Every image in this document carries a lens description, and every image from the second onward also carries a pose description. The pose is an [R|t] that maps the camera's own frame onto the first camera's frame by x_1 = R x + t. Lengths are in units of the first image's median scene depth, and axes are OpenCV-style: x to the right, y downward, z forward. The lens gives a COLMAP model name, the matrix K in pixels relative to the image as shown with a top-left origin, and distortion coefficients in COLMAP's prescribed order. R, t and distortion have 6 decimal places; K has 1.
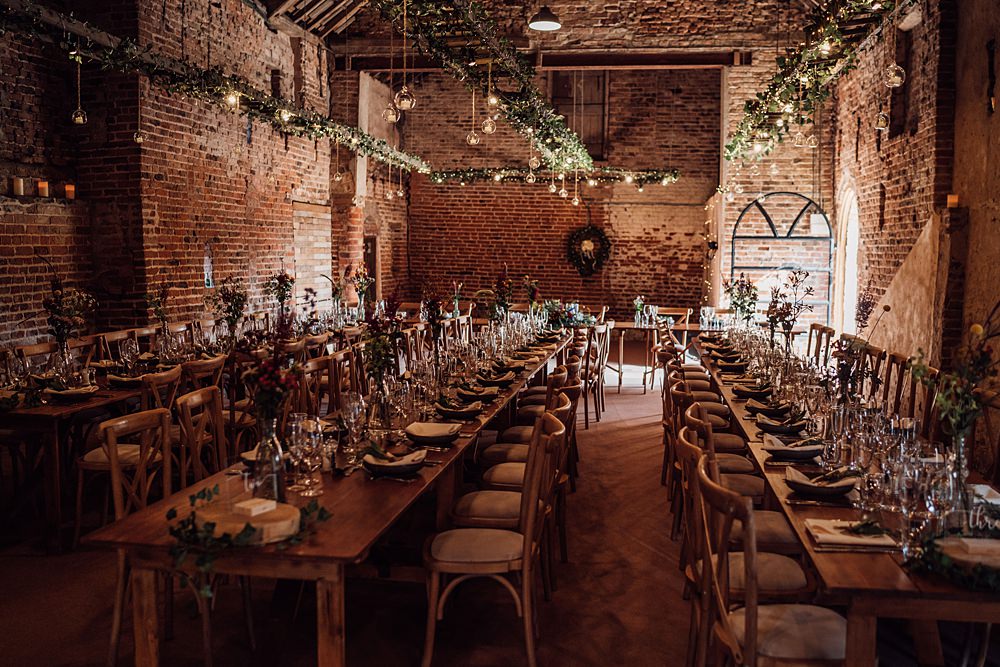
lens RADIAL K [[1000.5, 0, 500.0], [0, 1000.5, 333.5], [0, 0, 1]] dist [-0.140881, 0.262228]
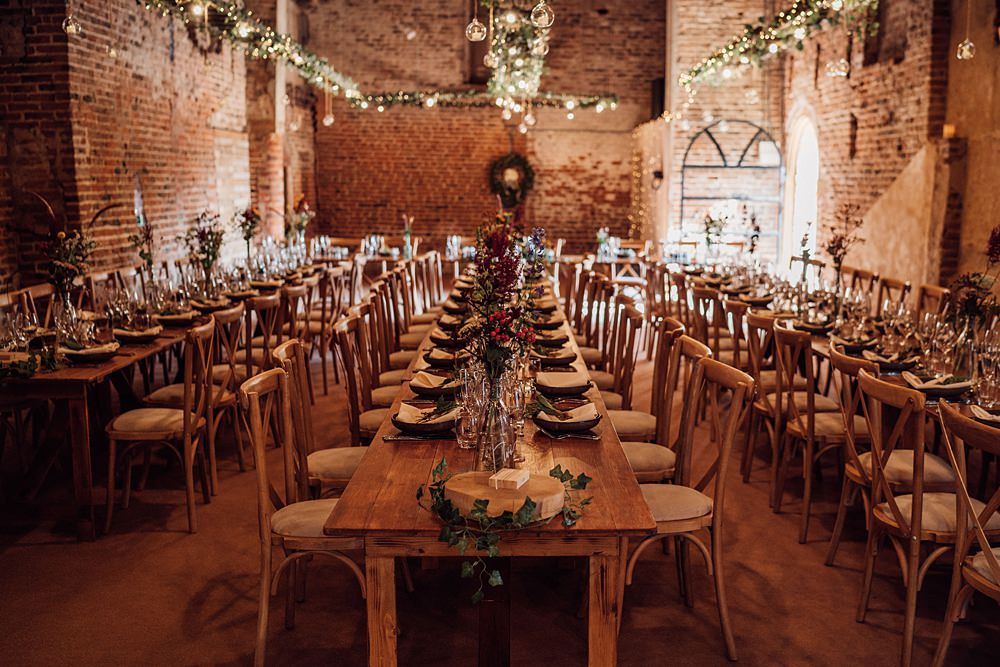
lens RADIAL K [[1044.5, 0, 500.0], [0, 1044.5, 333.5], [0, 0, 1]] dist [-0.130310, 0.222327]
pose [[0.984799, -0.028601, 0.171324, -0.132103], [0.017501, 0.997669, 0.065952, -0.004862], [-0.172811, -0.061951, 0.983005, 0.030858]]
